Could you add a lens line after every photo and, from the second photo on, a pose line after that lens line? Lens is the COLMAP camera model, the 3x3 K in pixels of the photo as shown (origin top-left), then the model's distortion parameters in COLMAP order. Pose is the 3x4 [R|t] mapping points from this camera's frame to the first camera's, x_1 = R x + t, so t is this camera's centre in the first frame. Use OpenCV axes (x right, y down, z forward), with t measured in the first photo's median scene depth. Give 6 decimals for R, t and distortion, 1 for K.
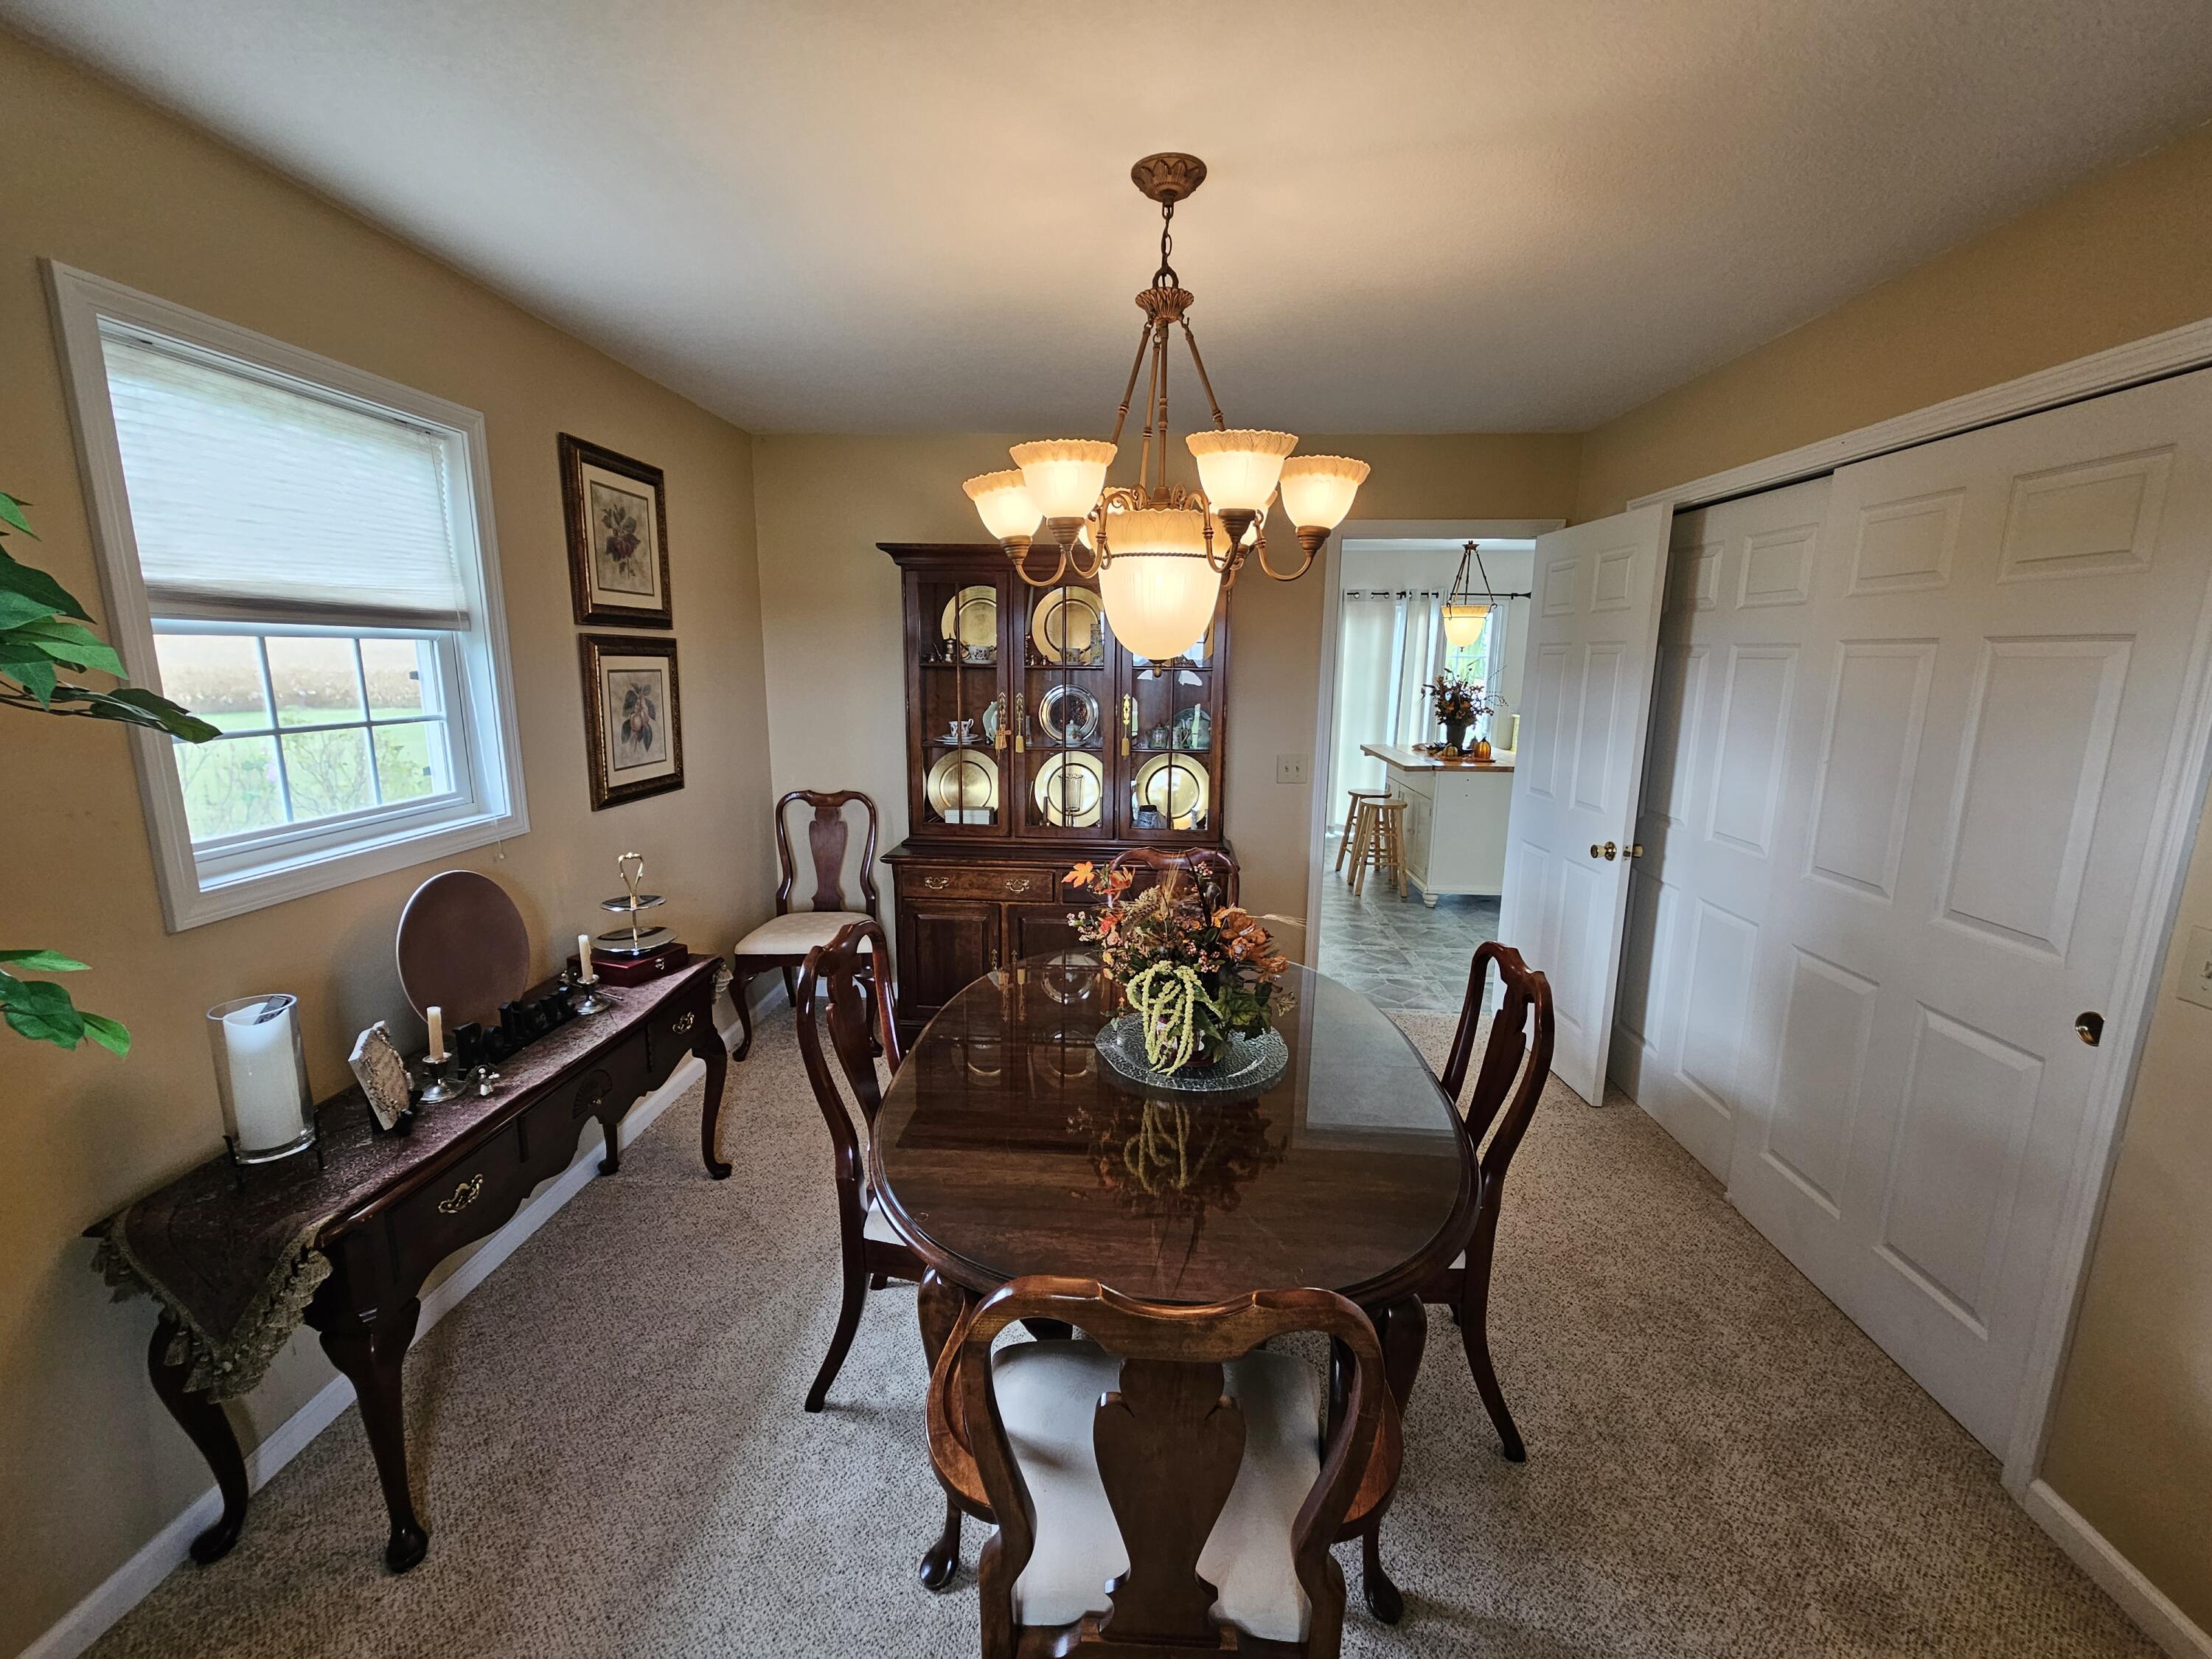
lens RADIAL K [[905.5, 0, 1104.6], [0, 905.5, 827.6], [0, 0, 1]] dist [0.001907, 0.000471]
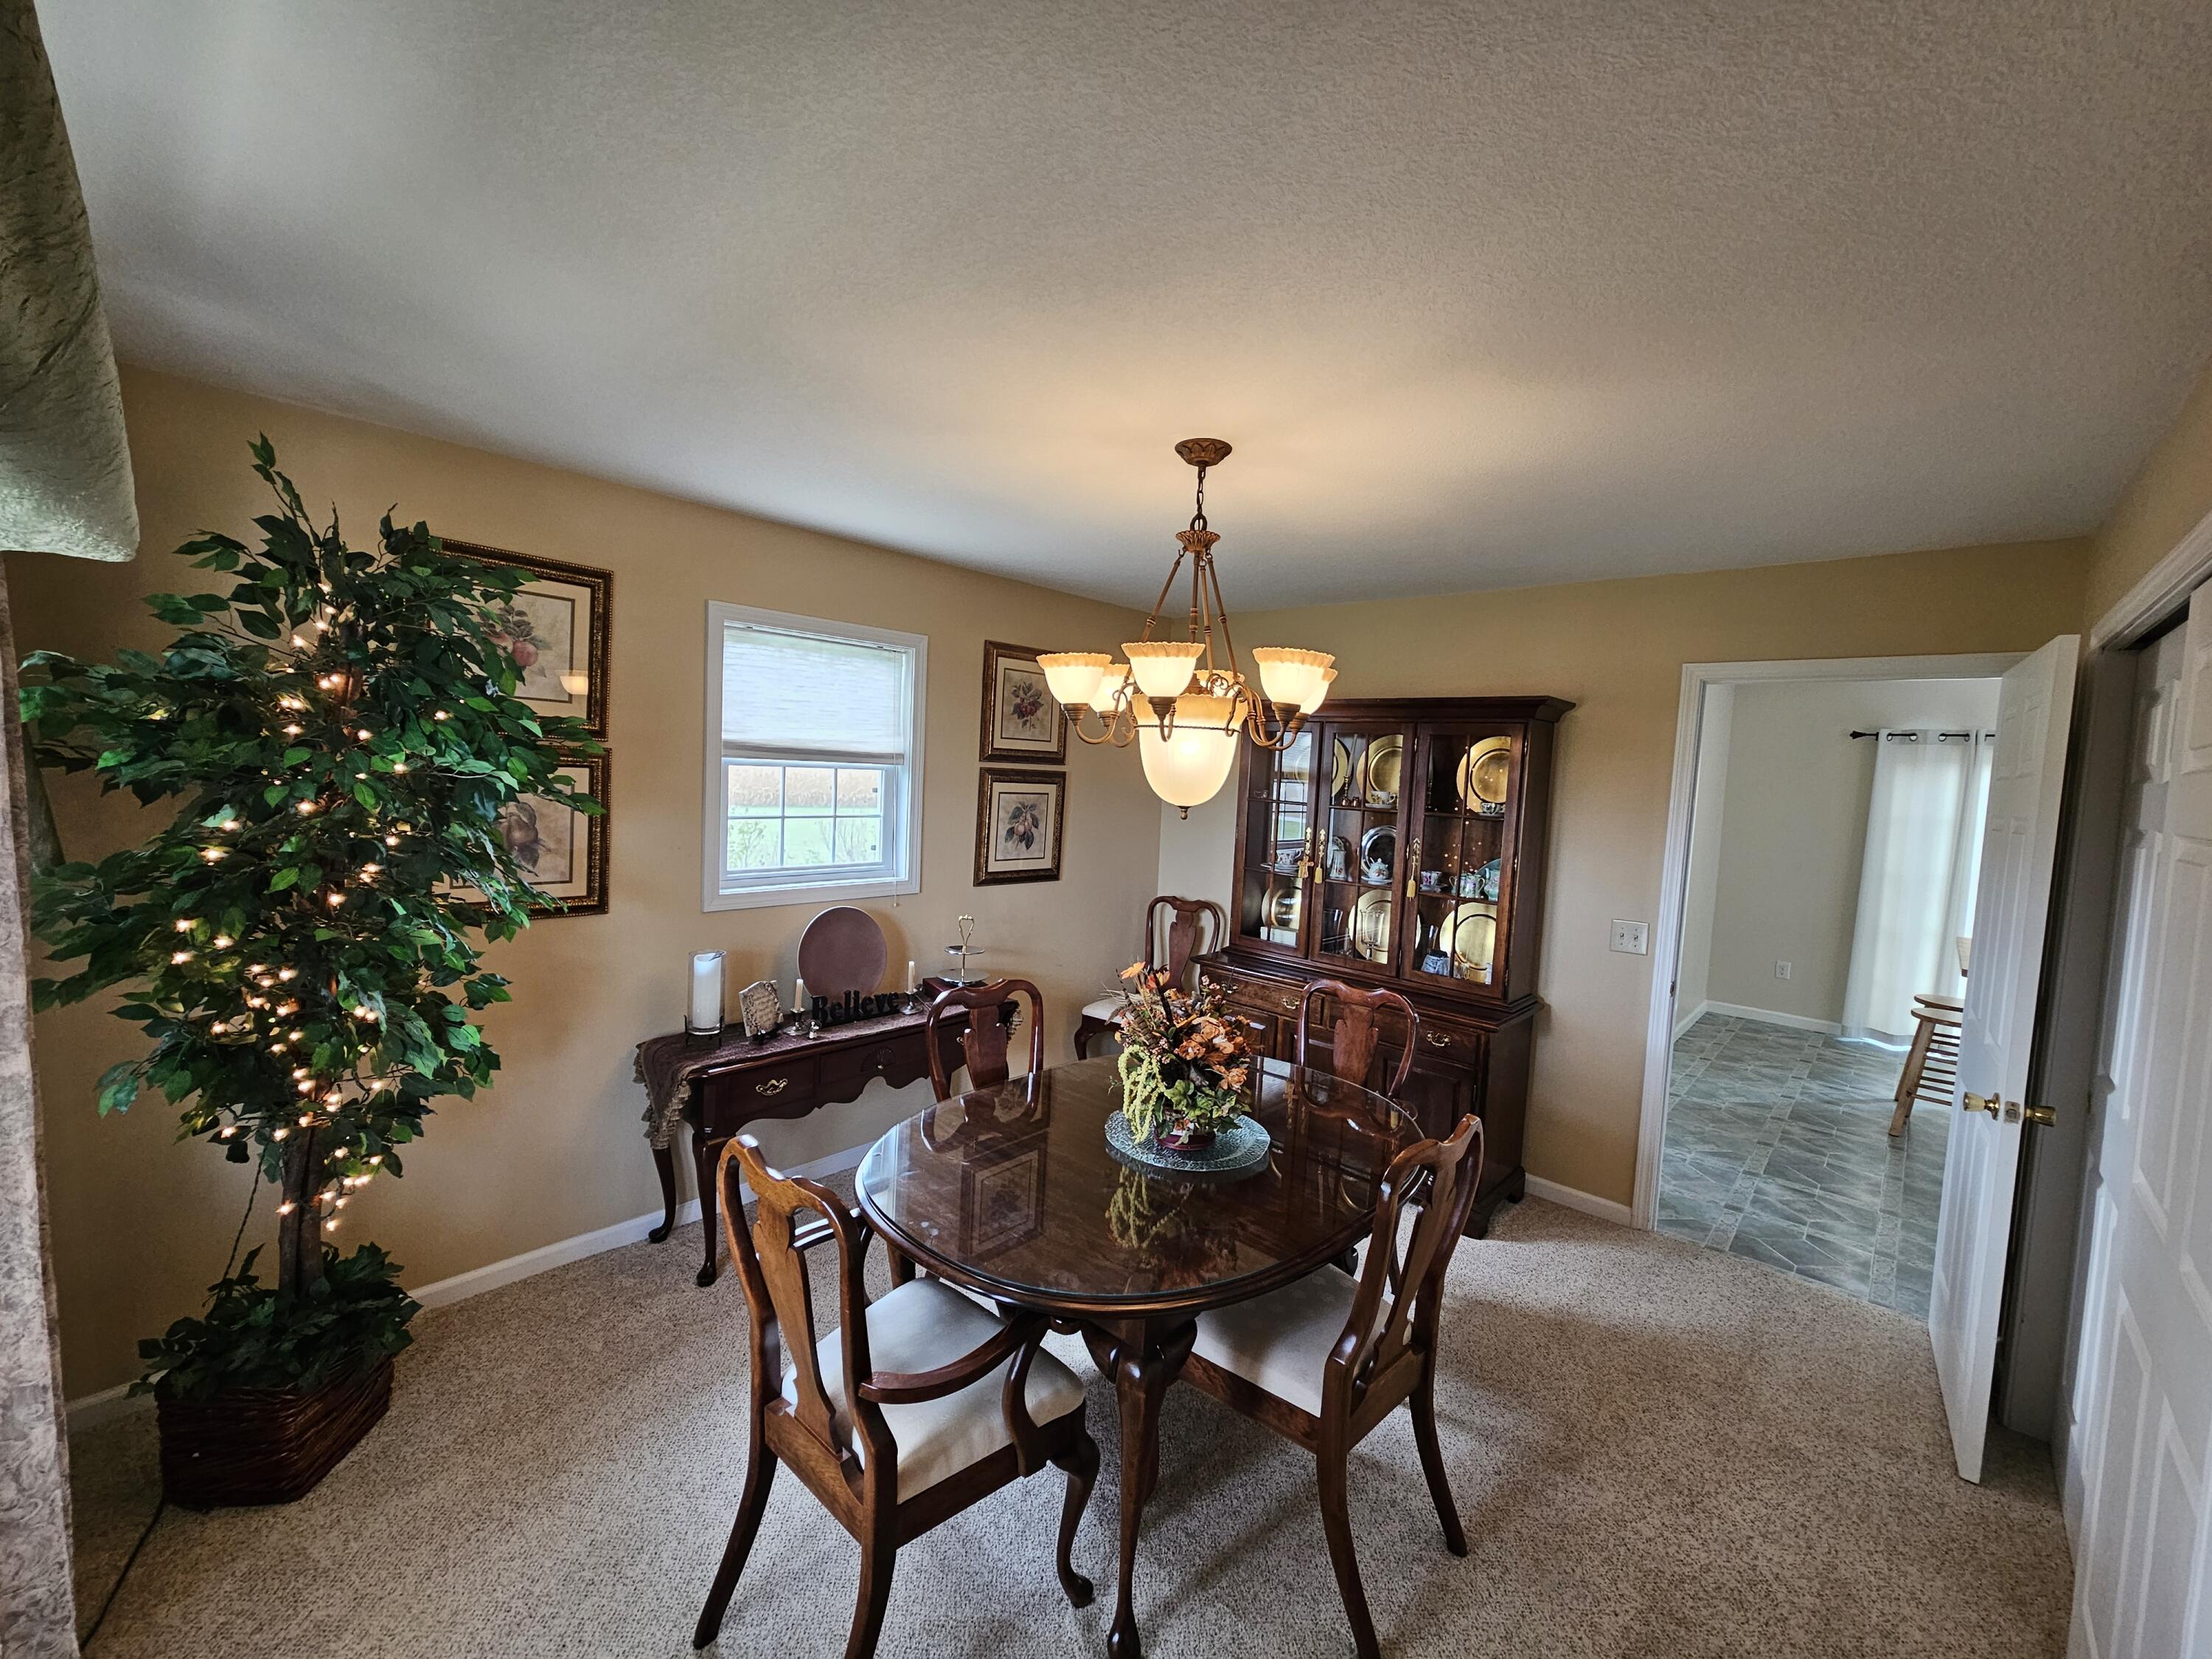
lens RADIAL K [[906.5, 0, 1110.4], [0, 906.5, 834.3], [0, 0, 1]] dist [0.002774, 0.000452]
pose [[0.781543, 0.077495, -0.619020, 0.548700], [-0.158431, 0.984379, -0.076793, -0.024934], [0.603399, 0.158089, 0.781612, -0.026209]]
